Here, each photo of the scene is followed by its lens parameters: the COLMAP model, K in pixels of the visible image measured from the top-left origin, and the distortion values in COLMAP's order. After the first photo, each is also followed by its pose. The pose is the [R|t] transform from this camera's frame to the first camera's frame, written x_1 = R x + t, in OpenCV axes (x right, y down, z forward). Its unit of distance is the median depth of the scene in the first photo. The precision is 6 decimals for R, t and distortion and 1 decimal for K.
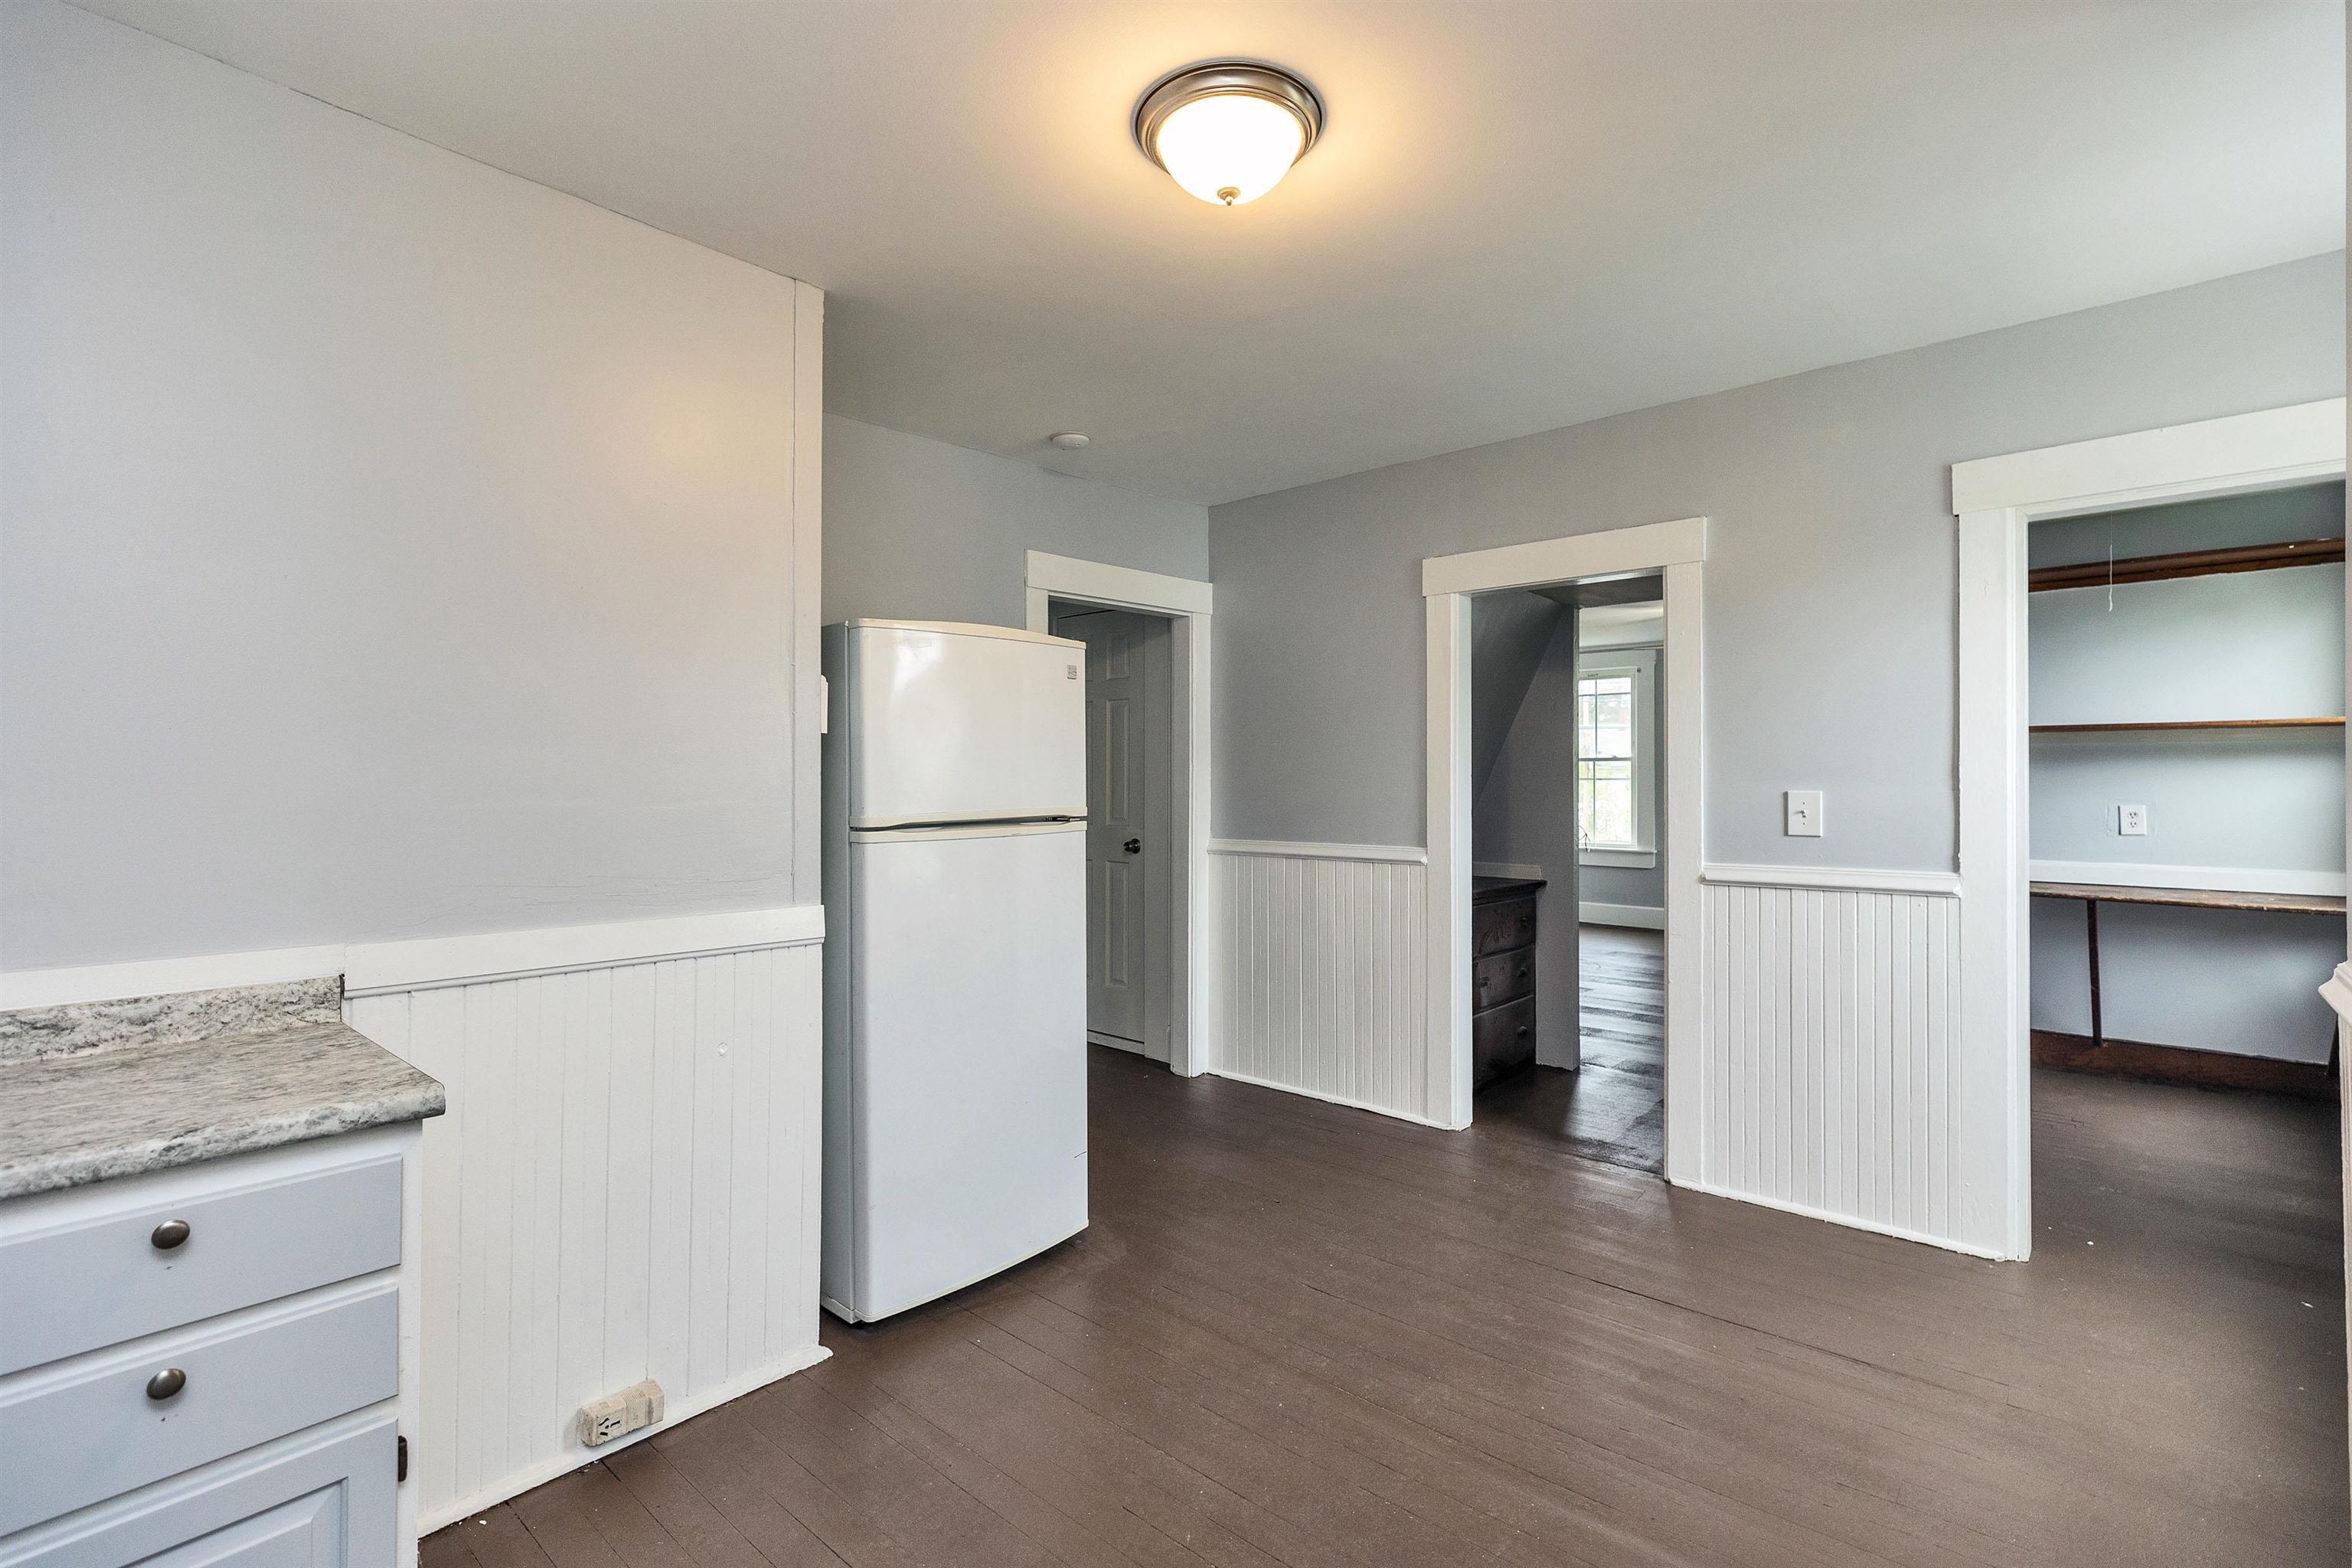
lens RADIAL K [[1057.8, 0, 1176.0], [0, 1057.8, 784.0], [0, 0, 1]] dist [0.005150, -0.000308]
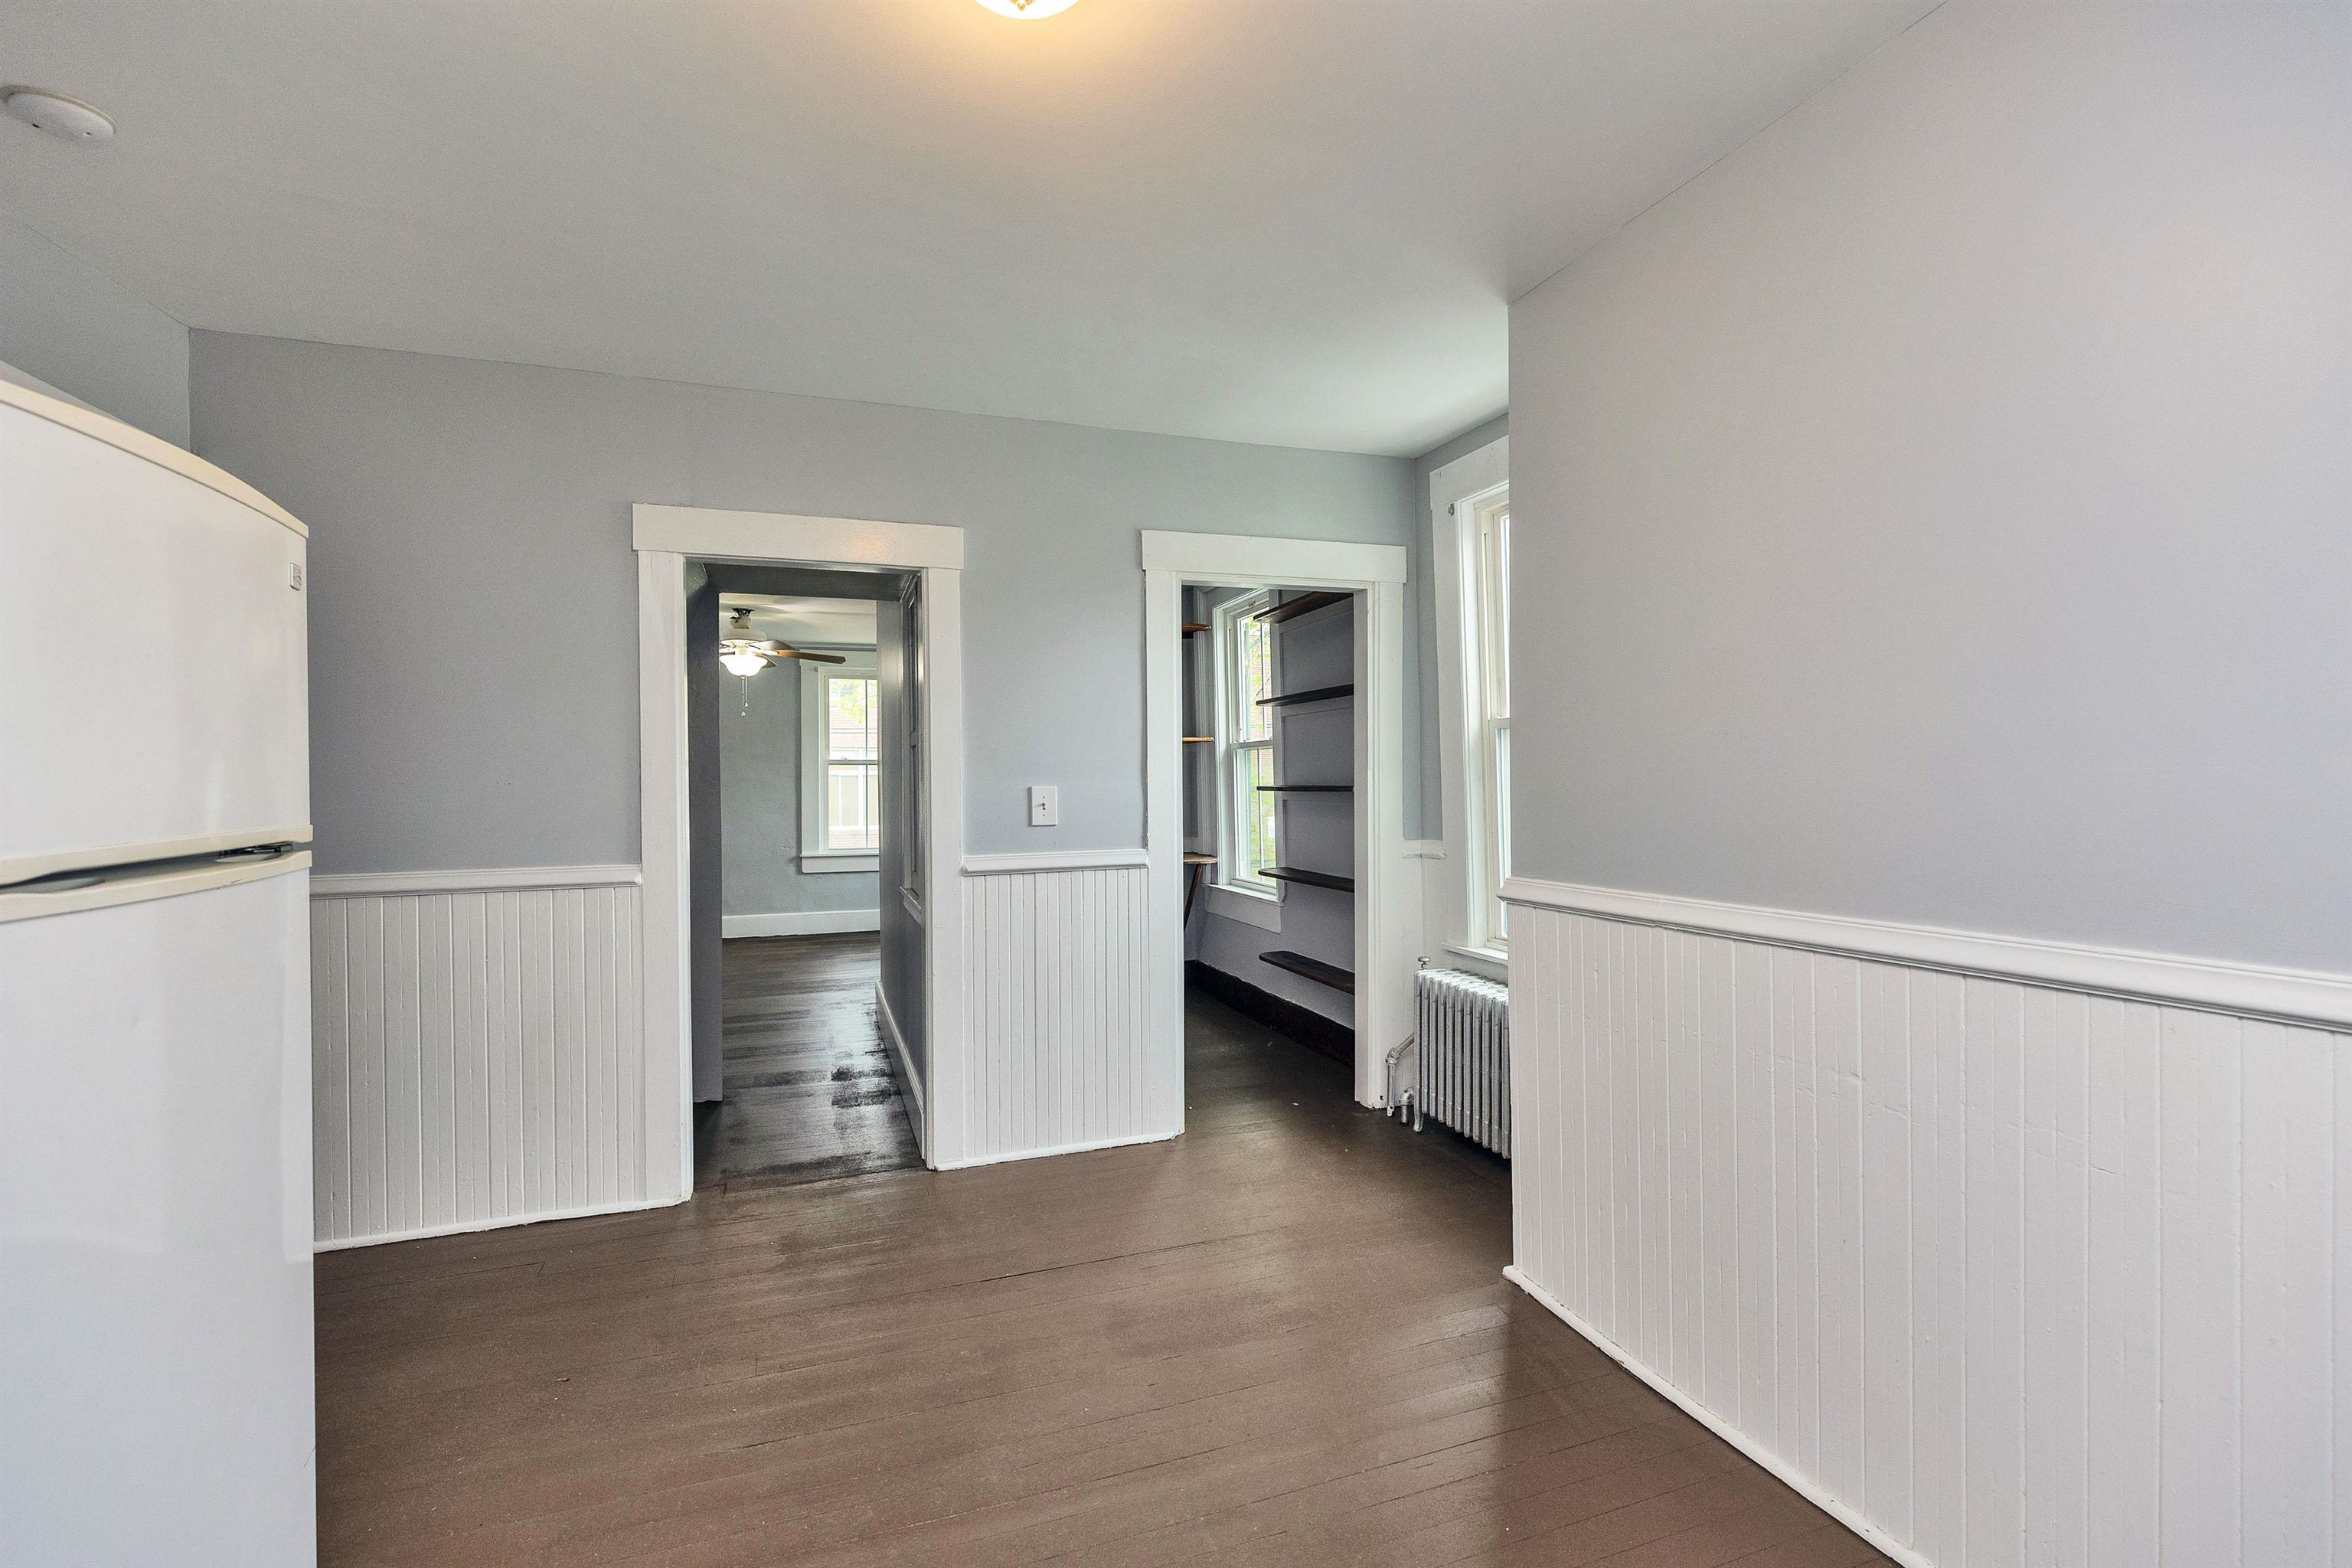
lens RADIAL K [[1057.8, 0, 1176.0], [0, 1057.8, 784.0], [0, 0, 1]] dist [0.005150, -0.000308]
pose [[0.477525, -0.006079, 0.878597, -0.343034], [0.011553, 0.999933, 0.000640, 0.004703], [-0.878542, 0.009845, 0.477564, 0.322871]]
